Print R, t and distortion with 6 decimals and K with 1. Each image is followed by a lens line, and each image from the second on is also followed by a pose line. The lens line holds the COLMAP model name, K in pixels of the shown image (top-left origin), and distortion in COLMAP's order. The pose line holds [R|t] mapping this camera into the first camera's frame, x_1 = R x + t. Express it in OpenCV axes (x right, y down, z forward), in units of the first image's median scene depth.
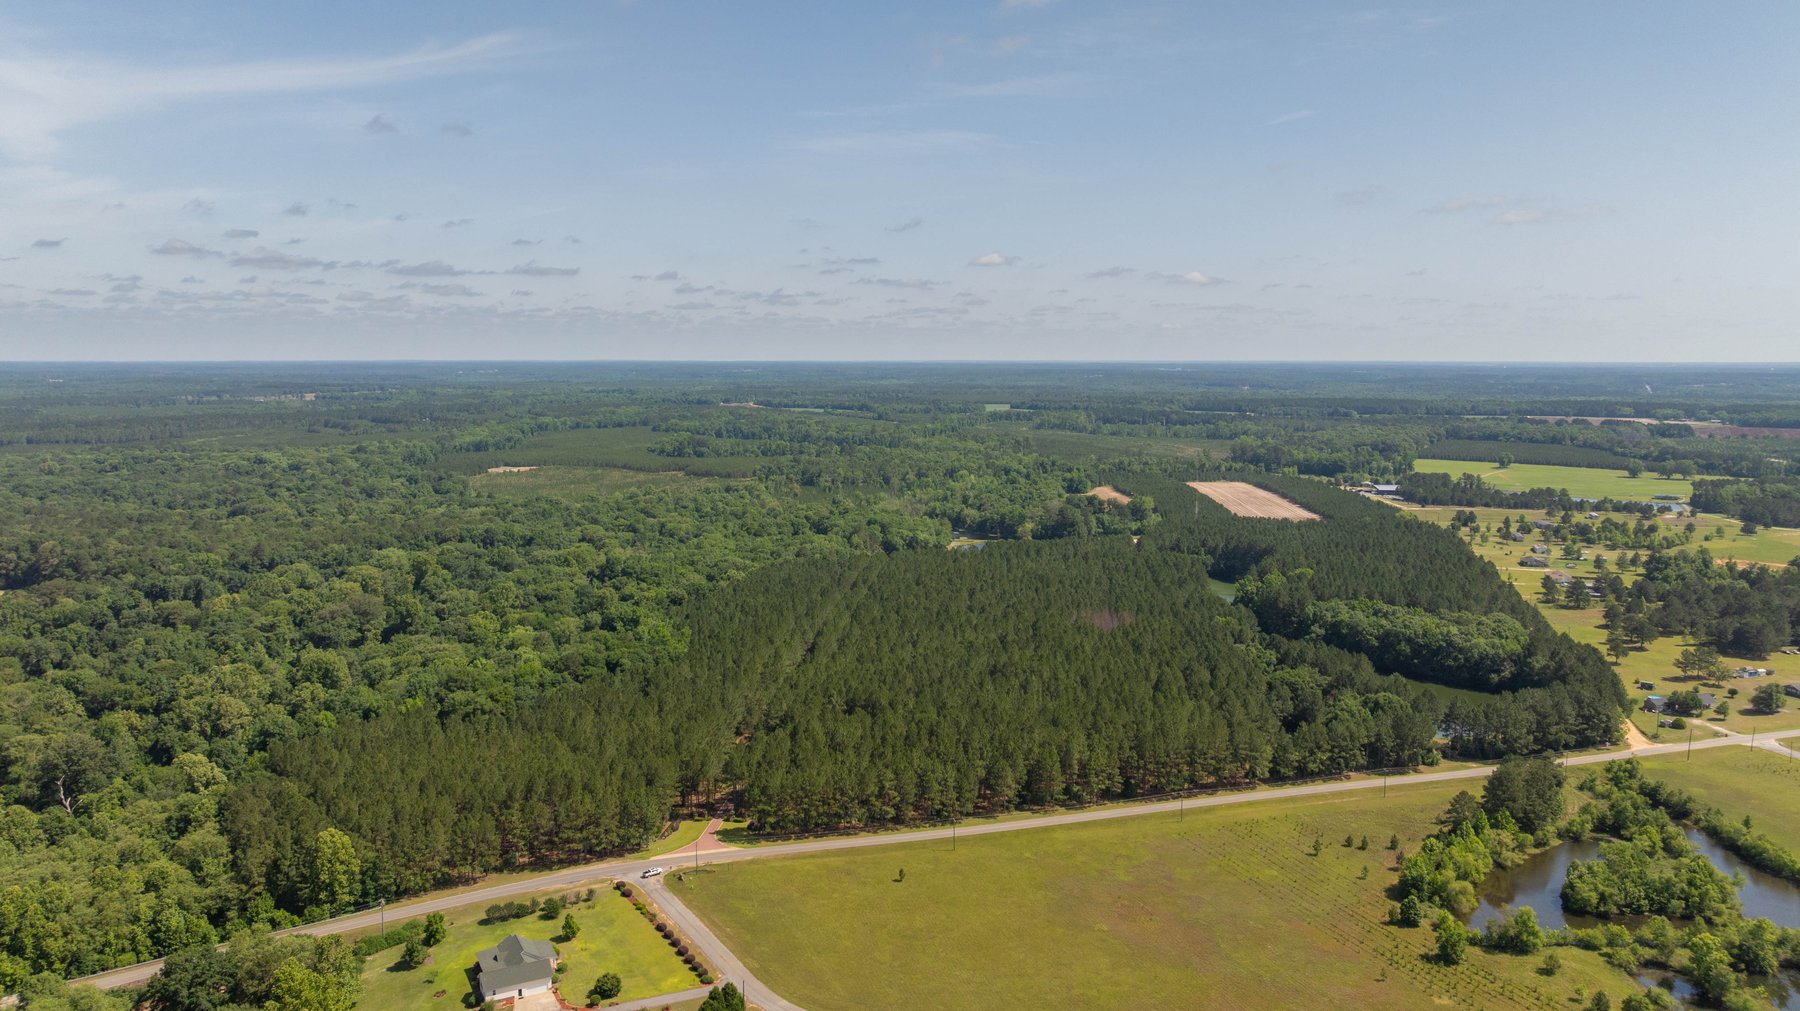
lens RADIAL K [[1288.4, 0, 900.0], [0, 1288.4, 505.5], [0, 0, 1]] dist [-0.014075, 0.002406]
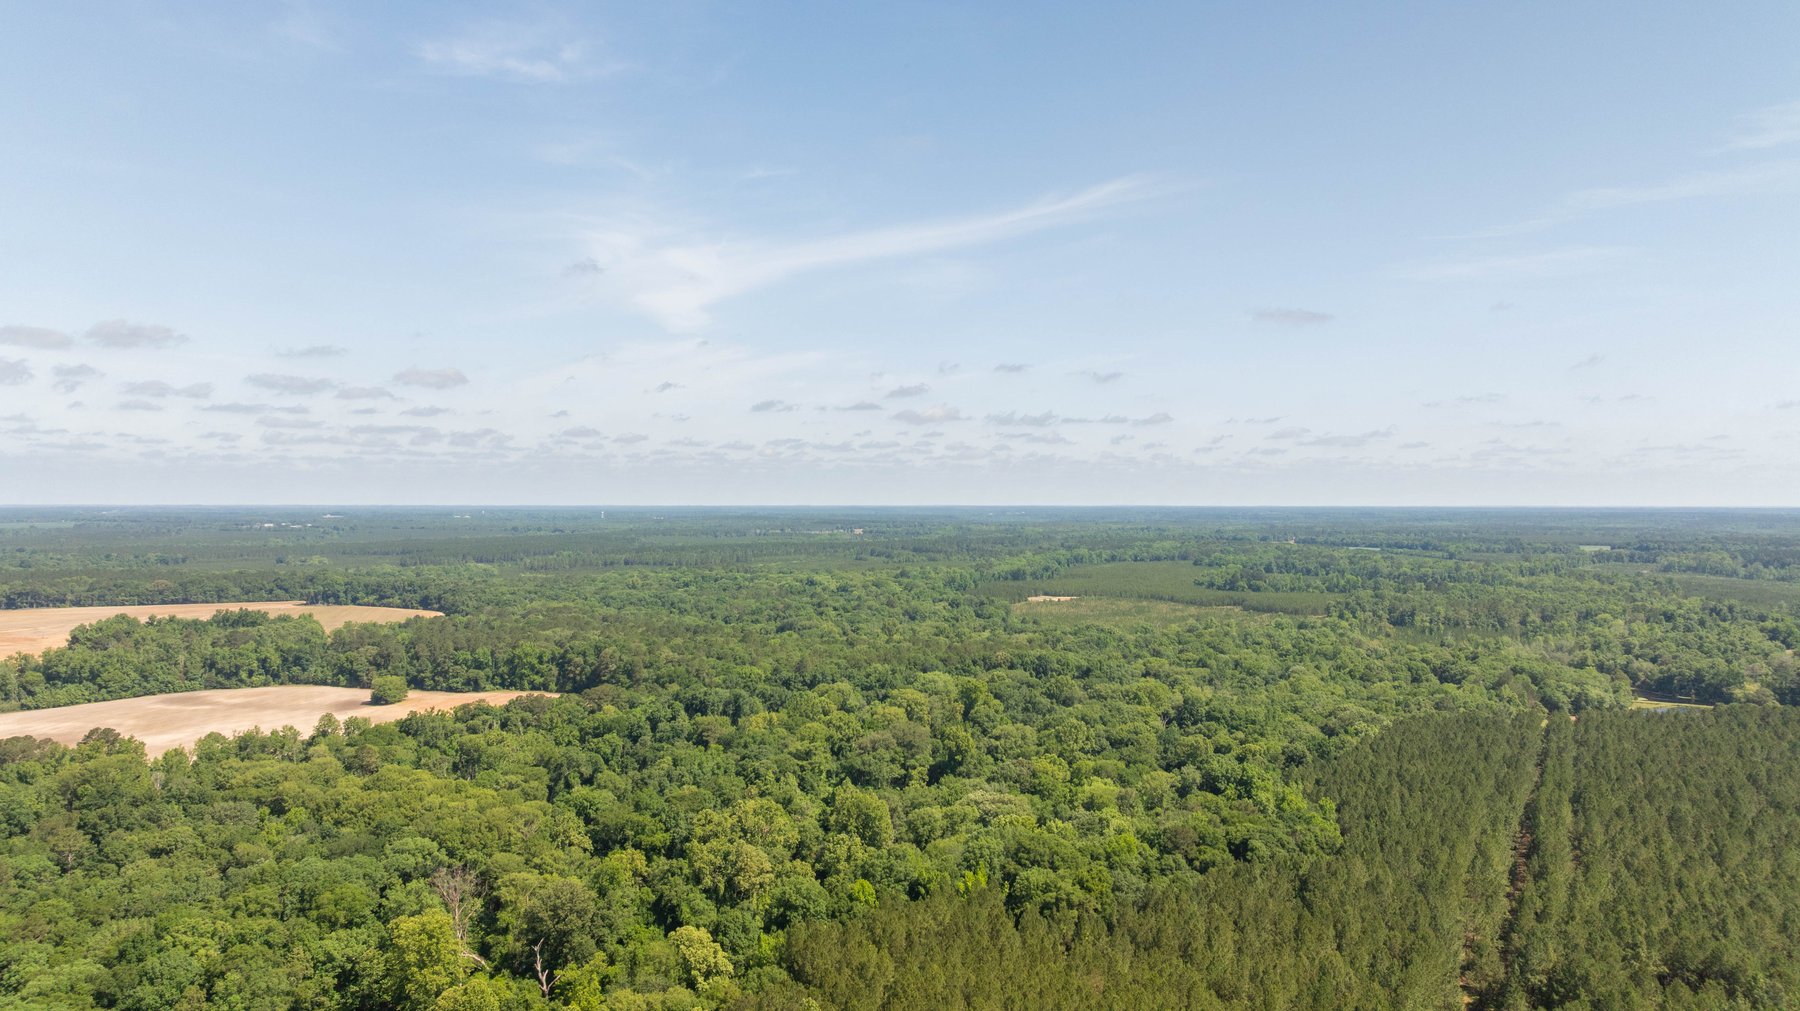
lens RADIAL K [[1288.4, 0, 900.0], [0, 1288.4, 505.5], [0, 0, 1]] dist [-0.014075, 0.002406]
pose [[0.922228, 0.001418, -0.386643, -0.082943], [-0.044622, 0.993702, -0.102788, 0.012721], [0.384062, 0.112046, 0.916483, 0.179448]]
